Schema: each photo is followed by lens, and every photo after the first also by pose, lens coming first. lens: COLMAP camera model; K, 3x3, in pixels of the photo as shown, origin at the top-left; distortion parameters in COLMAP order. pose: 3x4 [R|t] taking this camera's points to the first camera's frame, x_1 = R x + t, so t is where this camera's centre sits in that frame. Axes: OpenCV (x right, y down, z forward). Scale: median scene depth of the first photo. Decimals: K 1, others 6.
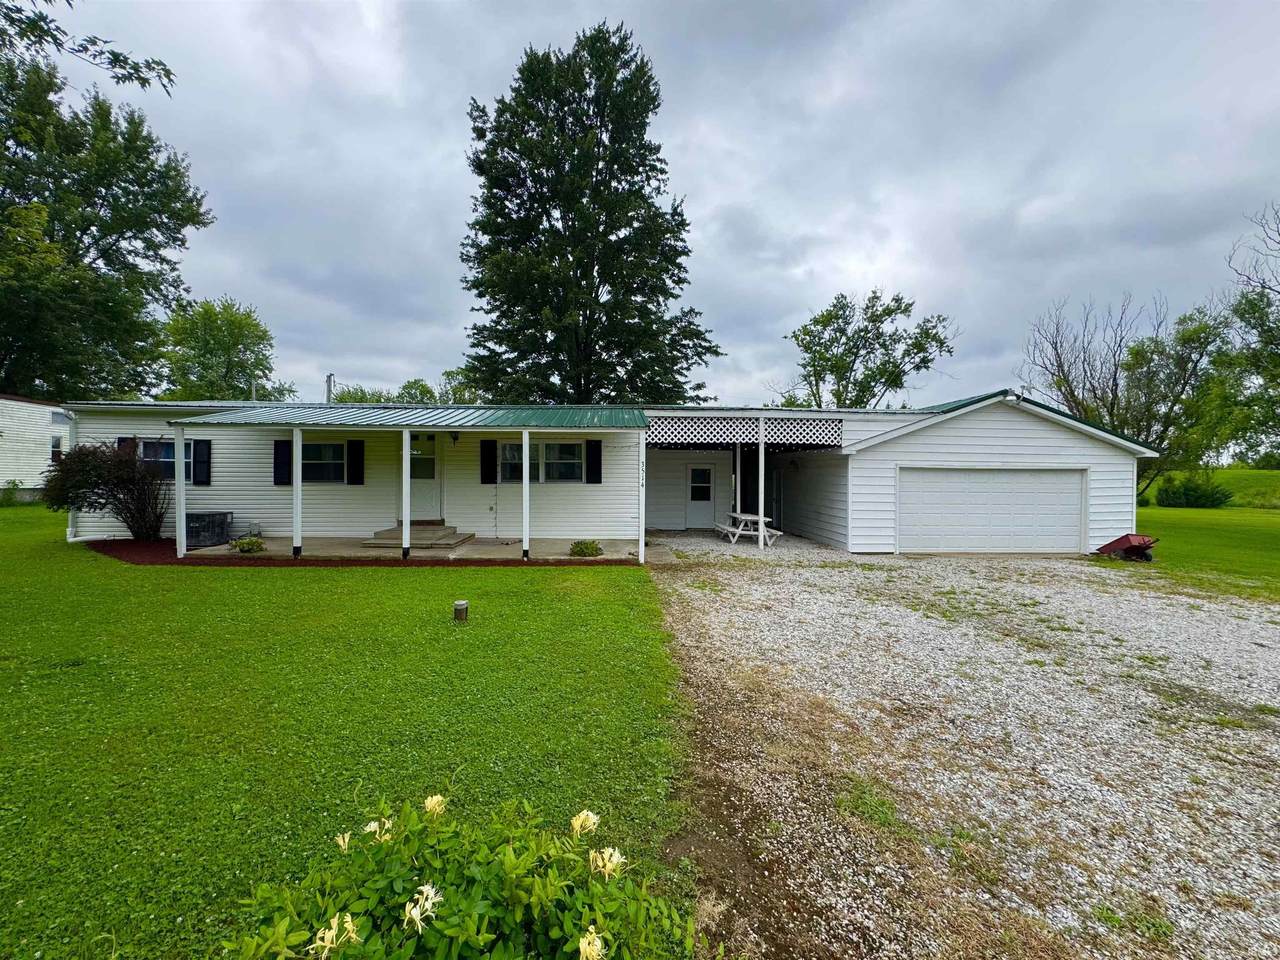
lens RADIAL K [[511.3, 0, 640.0], [0, 511.3, 480.0], [0, 0, 1]] dist [-0.000141, 0.000114]
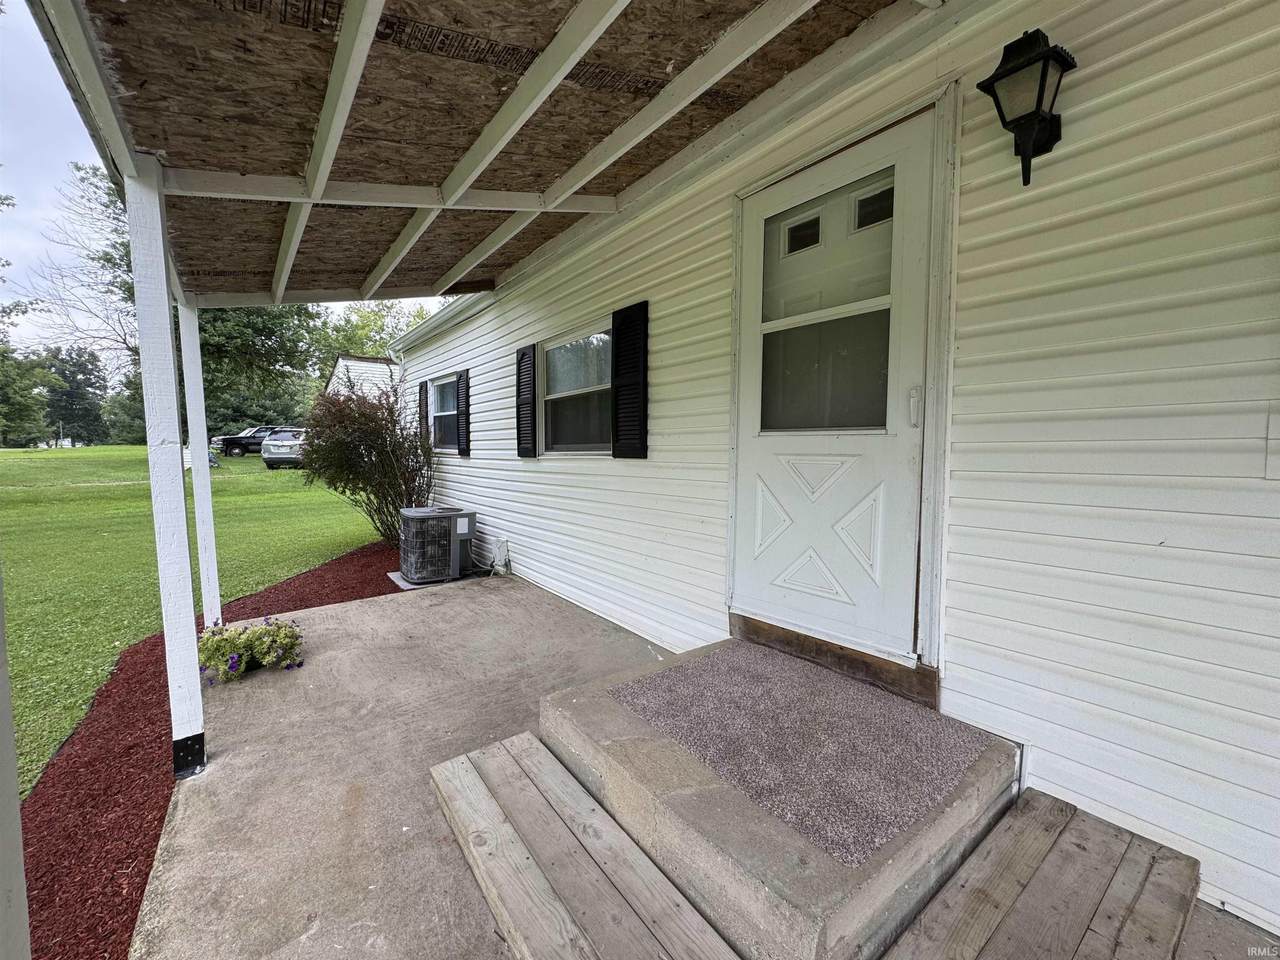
lens RADIAL K [[511.3, 0, 640.0], [0, 511.3, 480.0], [0, 0, 1]] dist [-0.000141, 0.000114]
pose [[0.550673, 0.045195, -0.833496, -0.280924], [0.004107, 0.998374, 0.056848, 0.004759], [0.834711, -0.034728, 0.549593, 0.778092]]
